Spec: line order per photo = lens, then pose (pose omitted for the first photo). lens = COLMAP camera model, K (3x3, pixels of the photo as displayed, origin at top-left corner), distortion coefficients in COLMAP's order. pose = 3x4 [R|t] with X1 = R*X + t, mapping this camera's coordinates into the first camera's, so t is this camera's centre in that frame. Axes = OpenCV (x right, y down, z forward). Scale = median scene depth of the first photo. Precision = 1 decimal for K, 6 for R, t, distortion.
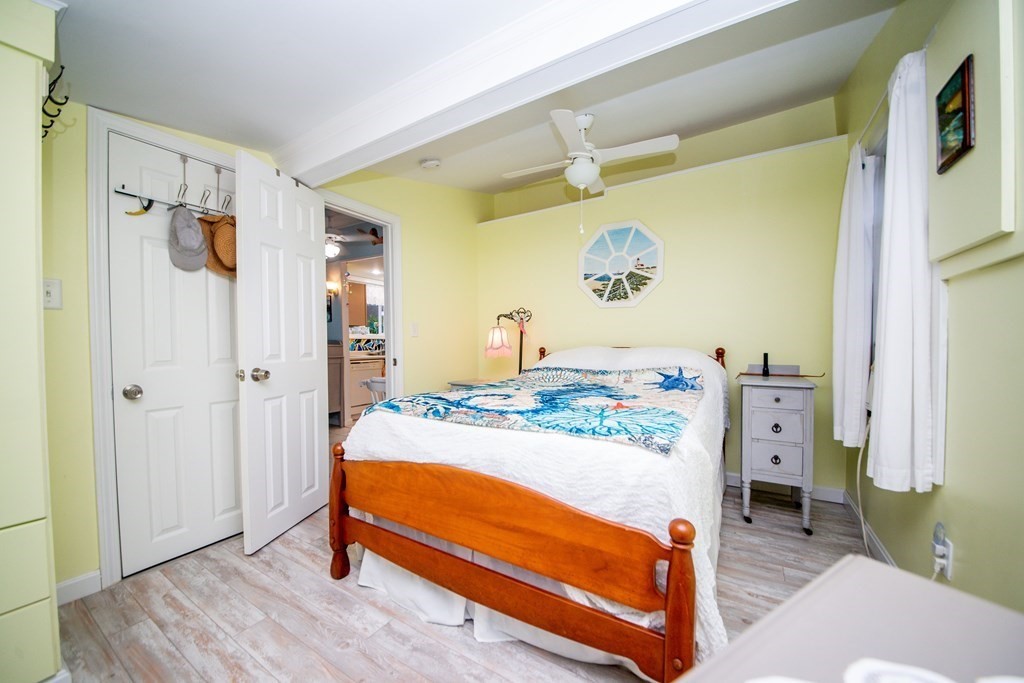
lens RADIAL K [[365.7, 0, 495.4], [0, 365.7, 347.3], [0, 0, 1]] dist [-0.008318, -0.003830]
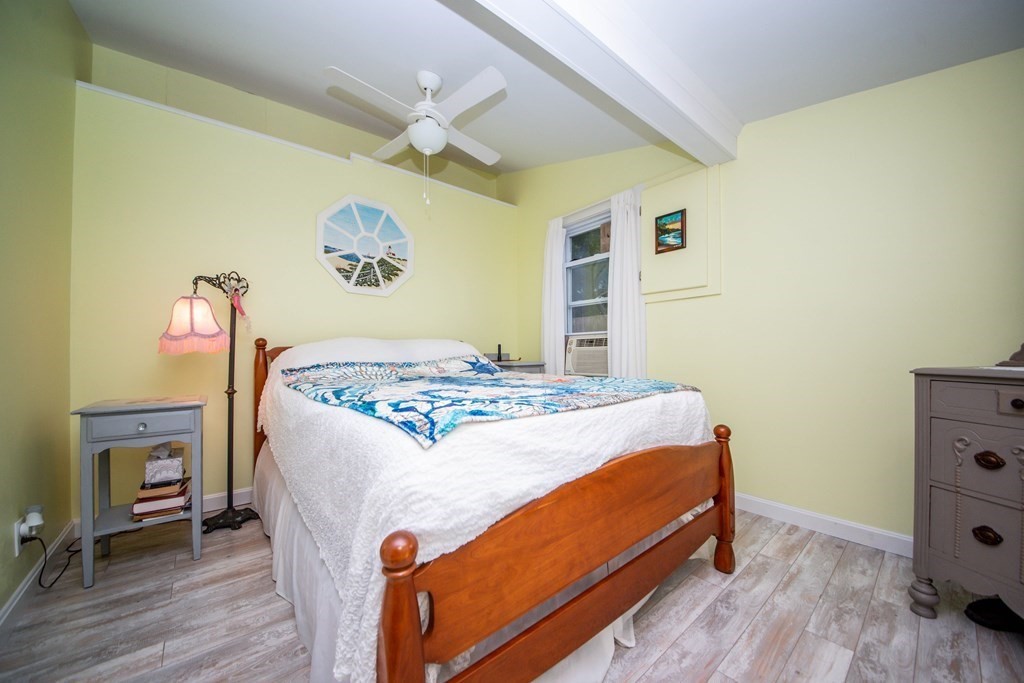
lens RADIAL K [[365.7, 0, 511.6], [0, 365.7, 351.3], [0, 0, 1]] dist [-0.008318, -0.003830]
pose [[0.311835, 0.006698, 0.950113, -0.393634], [0.011790, 0.999871, -0.010918, 0.041005], [-0.950063, 0.014607, 0.311716, 0.400654]]
